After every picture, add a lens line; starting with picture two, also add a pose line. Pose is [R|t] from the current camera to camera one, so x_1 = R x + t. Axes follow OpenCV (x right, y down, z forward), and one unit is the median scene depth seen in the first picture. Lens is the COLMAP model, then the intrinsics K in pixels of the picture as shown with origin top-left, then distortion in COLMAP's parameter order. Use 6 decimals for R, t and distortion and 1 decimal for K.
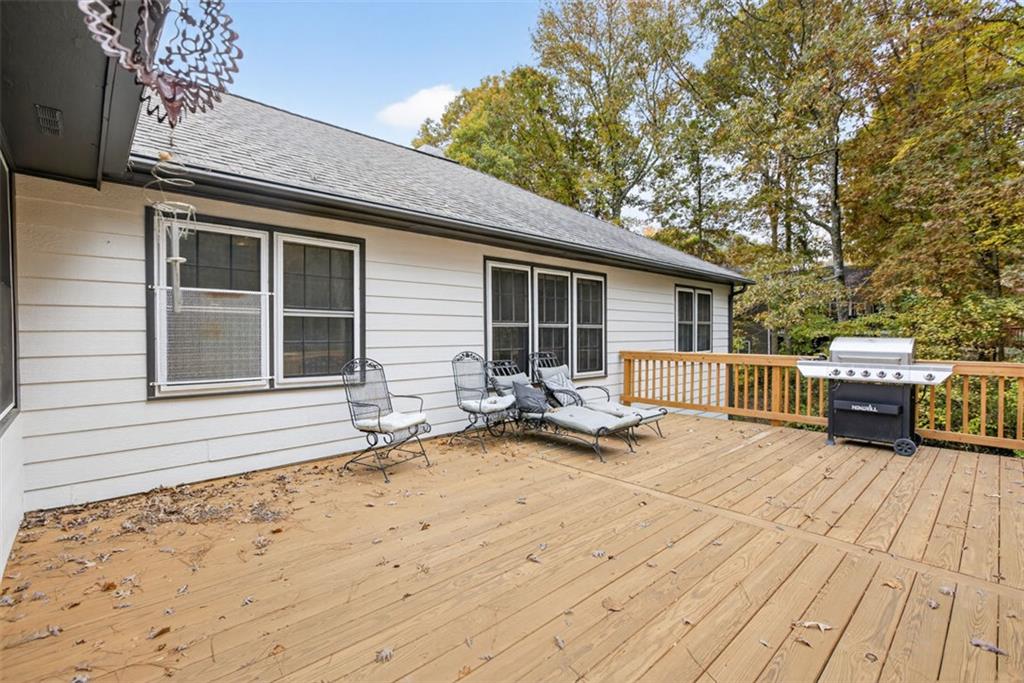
lens RADIAL K [[458.9, 0, 515.3], [0, 458.9, 340.7], [0, 0, 1]] dist [-0.001510, 0.000145]
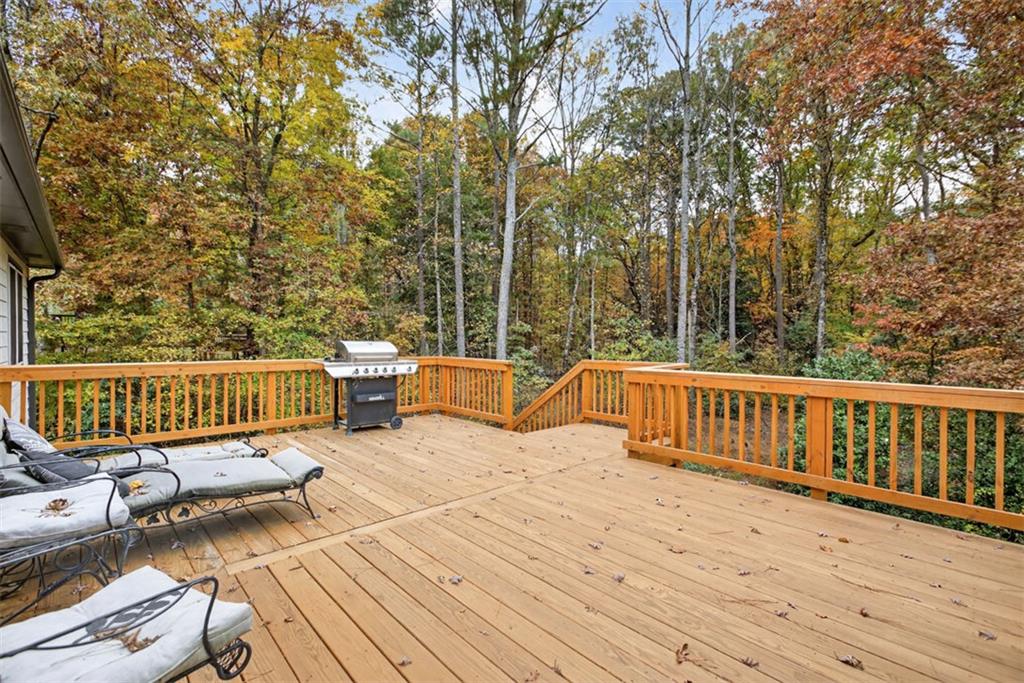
lens RADIAL K [[458.9, 0, 515.3], [0, 458.9, 340.7], [0, 0, 1]] dist [-0.001510, 0.000145]
pose [[0.010005, -0.000084, 0.999950, -0.496557], [0.010317, 0.999947, -0.000019, -0.003474], [-0.999897, 0.010317, 0.010005, 0.666911]]
